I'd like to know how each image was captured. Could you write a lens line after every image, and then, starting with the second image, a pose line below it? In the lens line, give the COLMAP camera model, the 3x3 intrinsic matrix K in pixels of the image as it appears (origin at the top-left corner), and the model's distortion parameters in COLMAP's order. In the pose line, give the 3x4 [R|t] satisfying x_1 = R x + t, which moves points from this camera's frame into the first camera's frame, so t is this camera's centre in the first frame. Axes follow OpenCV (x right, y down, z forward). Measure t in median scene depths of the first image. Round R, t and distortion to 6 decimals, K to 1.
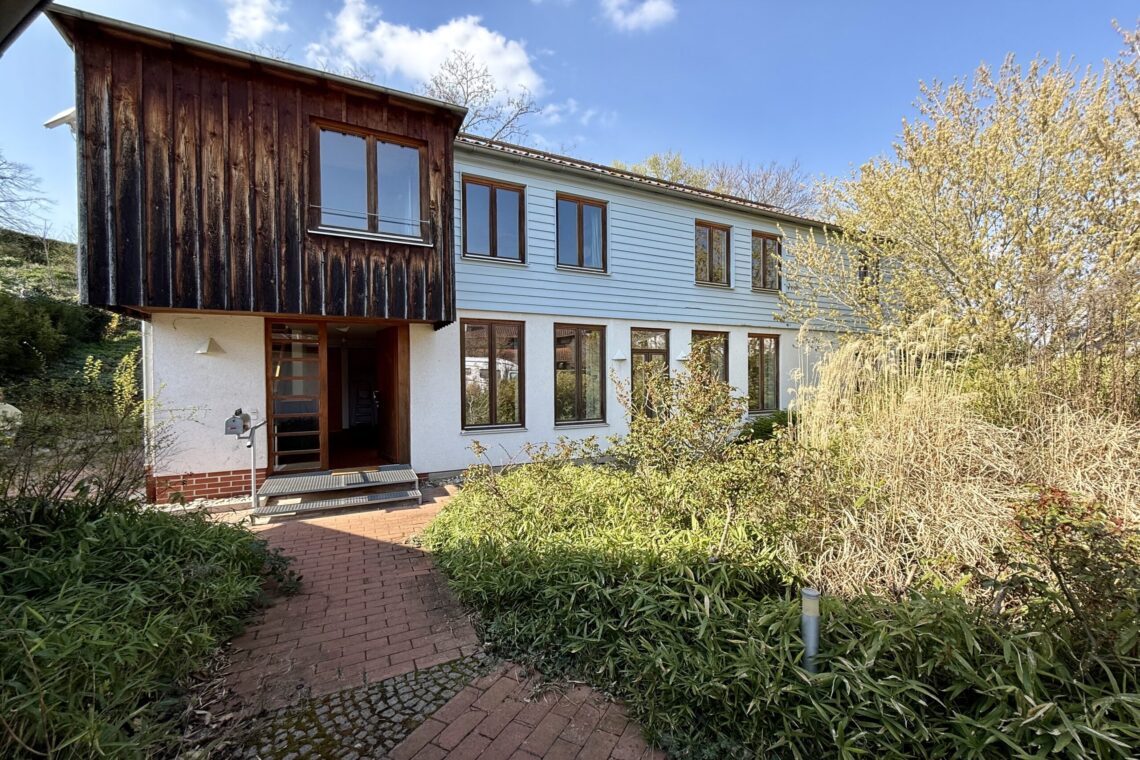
lens RADIAL K [[453.3, 0, 568.5], [0, 453.3, 374.2], [0, 0, 1]] dist [-0.000306, -0.000131]
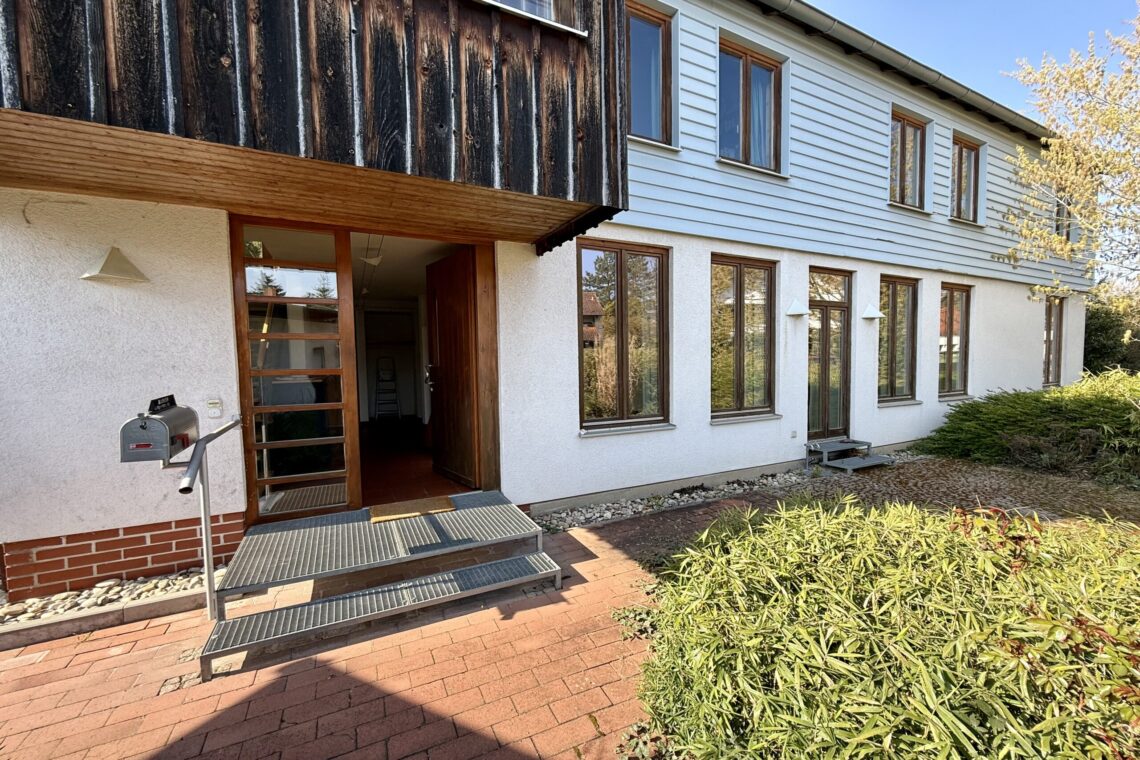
lens RADIAL K [[452.8, 0, 570.0], [0, 452.8, 380.0], [0, 0, 1]] dist [-0.007413, -0.000086]
pose [[0.999927, -0.008644, 0.008482, -0.319974], [0.008226, 0.998809, 0.048098, 0.039815], [-0.008888, -0.048025, 0.998807, 0.525850]]
